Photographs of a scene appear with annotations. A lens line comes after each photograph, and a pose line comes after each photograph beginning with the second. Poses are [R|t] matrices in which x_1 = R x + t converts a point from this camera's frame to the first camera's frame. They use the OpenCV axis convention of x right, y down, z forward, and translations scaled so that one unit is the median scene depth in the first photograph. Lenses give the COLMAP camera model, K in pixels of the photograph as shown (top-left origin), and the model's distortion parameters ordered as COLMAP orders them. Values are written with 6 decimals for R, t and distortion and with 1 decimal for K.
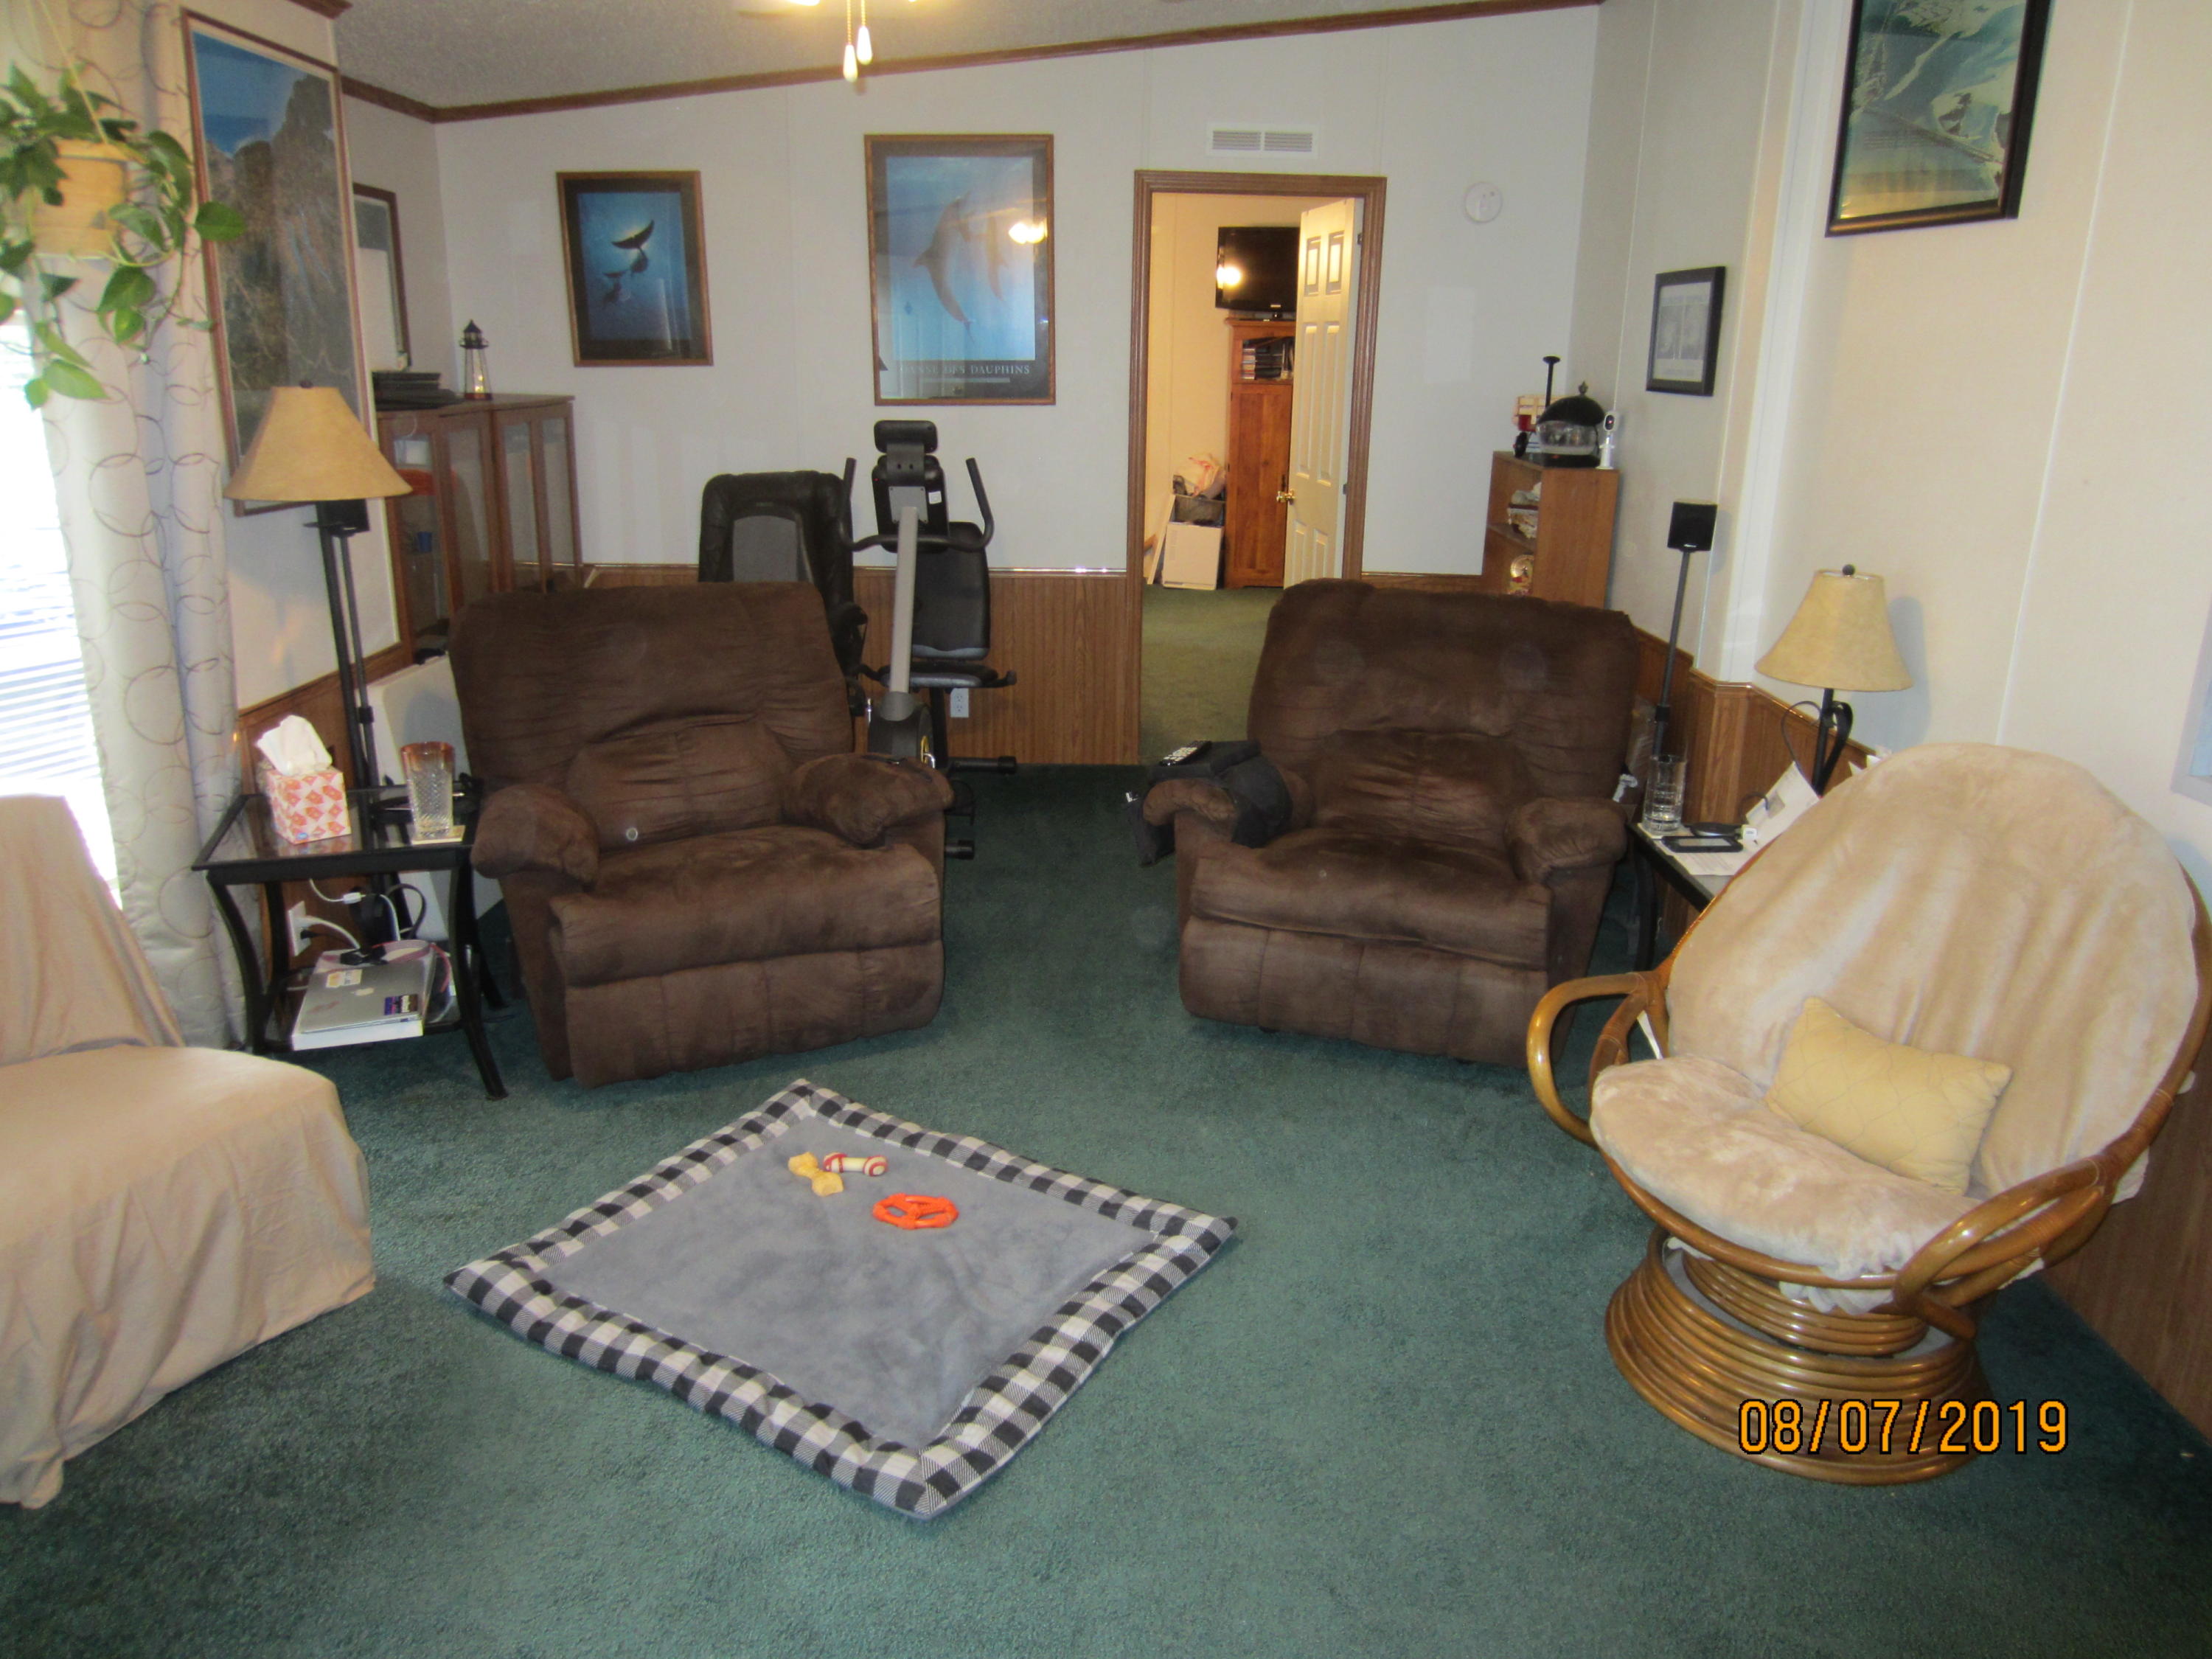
lens RADIAL K [[1550.3, 0, 1106.0], [0, 1550.3, 829.5], [0, 0, 1]] dist [-0.026840, 0.009605]
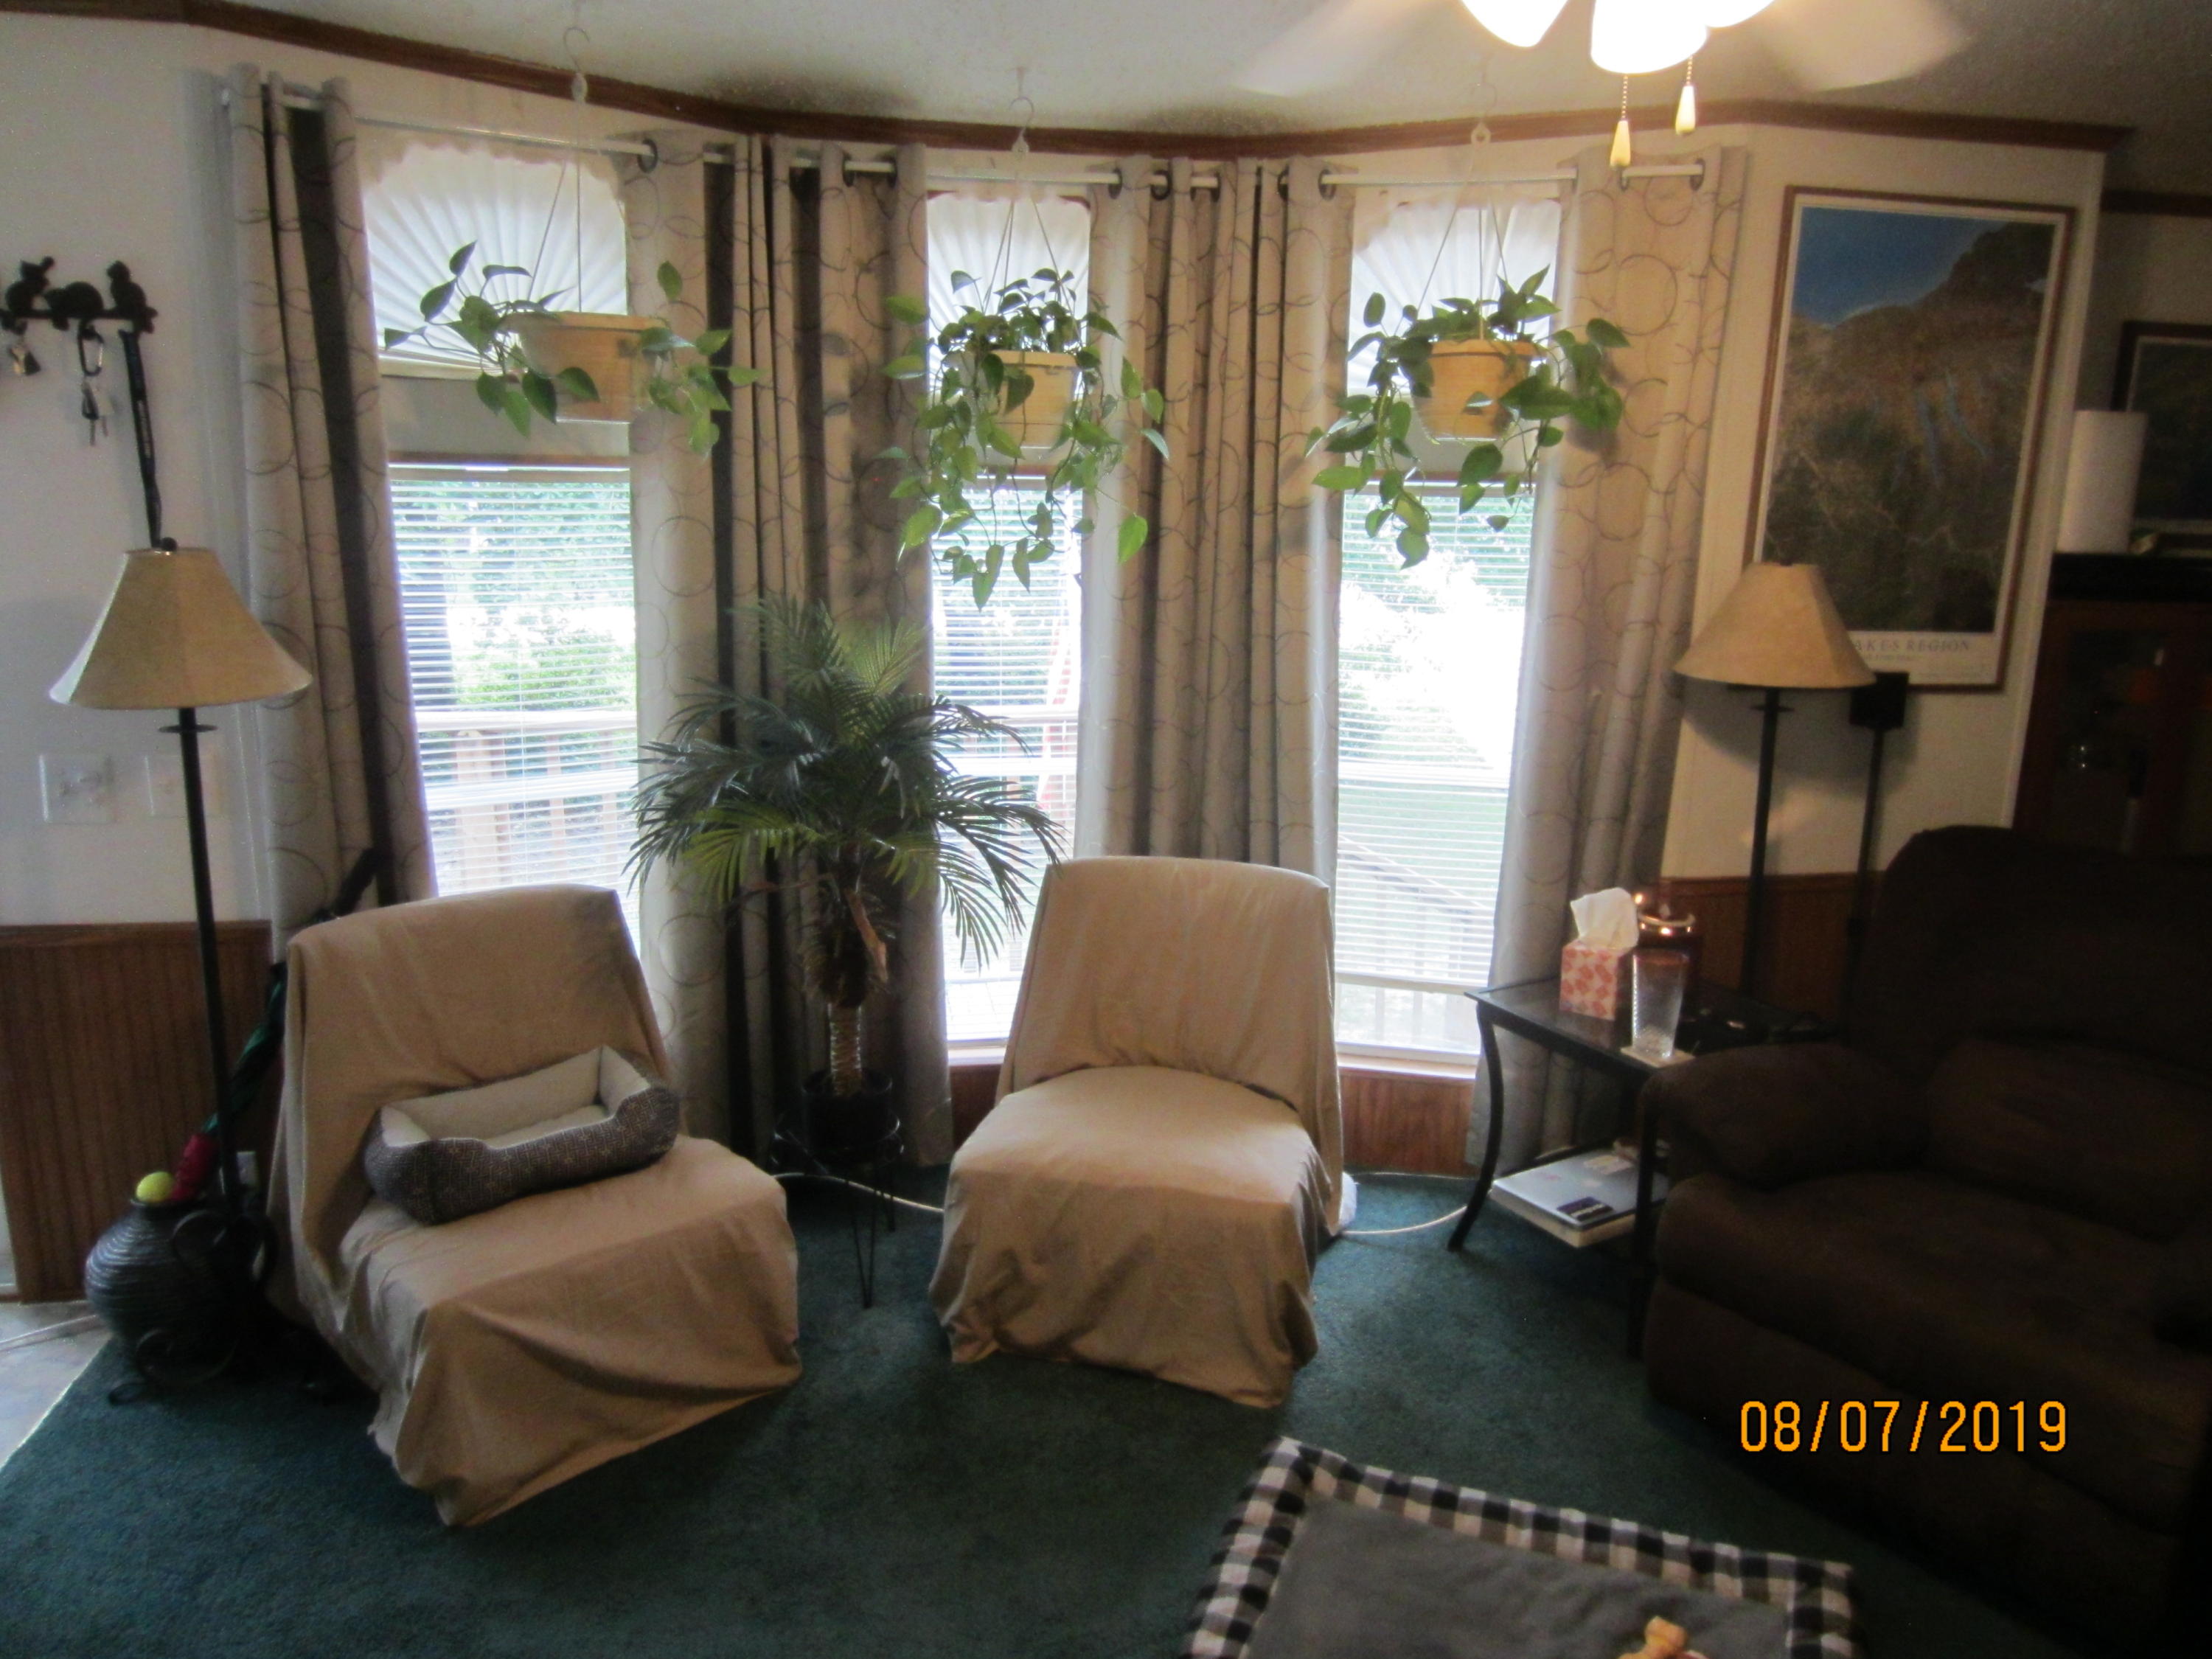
lens RADIAL K [[1547.0, 0, 1095.8], [0, 1547.0, 821.1], [0, 0, 1]] dist [-0.034905, 0.003520]
pose [[0.170924, 0.205346, -0.963648, 0.317073], [-0.302001, 0.941883, 0.147142, -0.144373], [0.937859, 0.265873, 0.223005, 0.420527]]
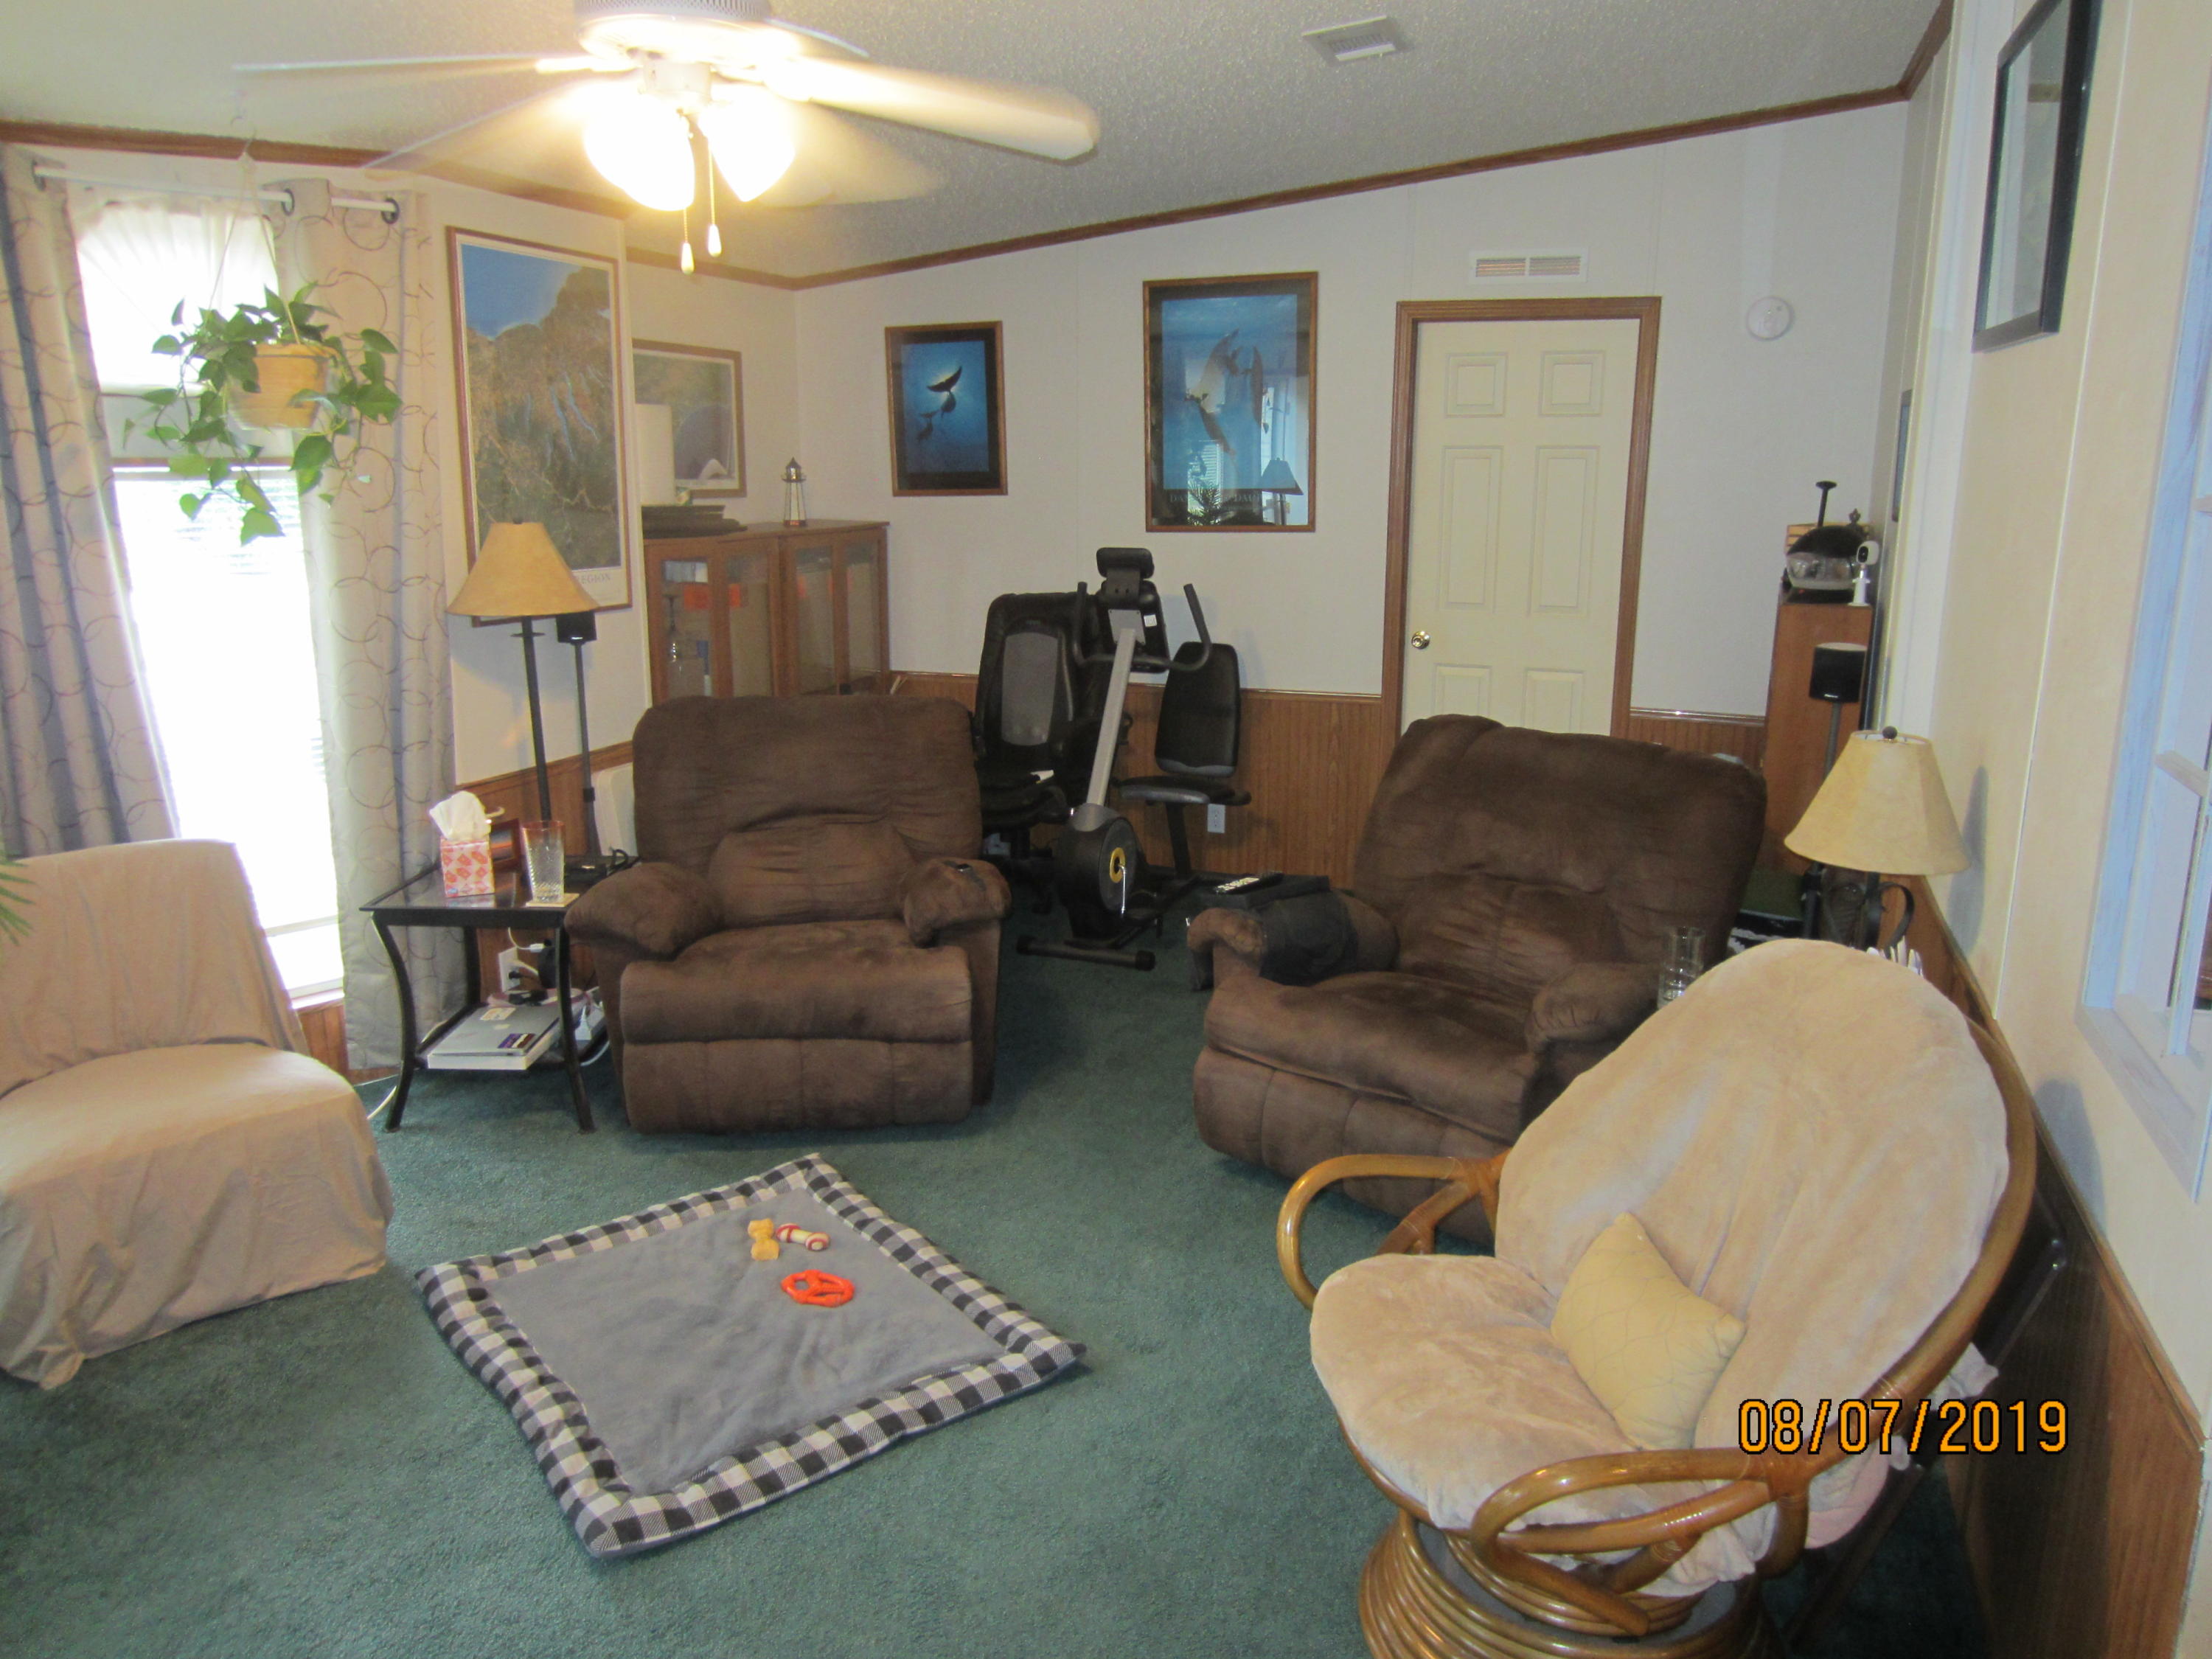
lens RADIAL K [[1550.3, 0, 1106.0], [0, 1550.3, 829.5], [0, 0, 1]] dist [-0.026840, 0.009605]
pose [[0.935022, 0.068436, -0.347924, 0.336032], [-0.092266, 0.994356, -0.052372, -0.024867], [0.342376, 0.081070, 0.936059, 0.036080]]
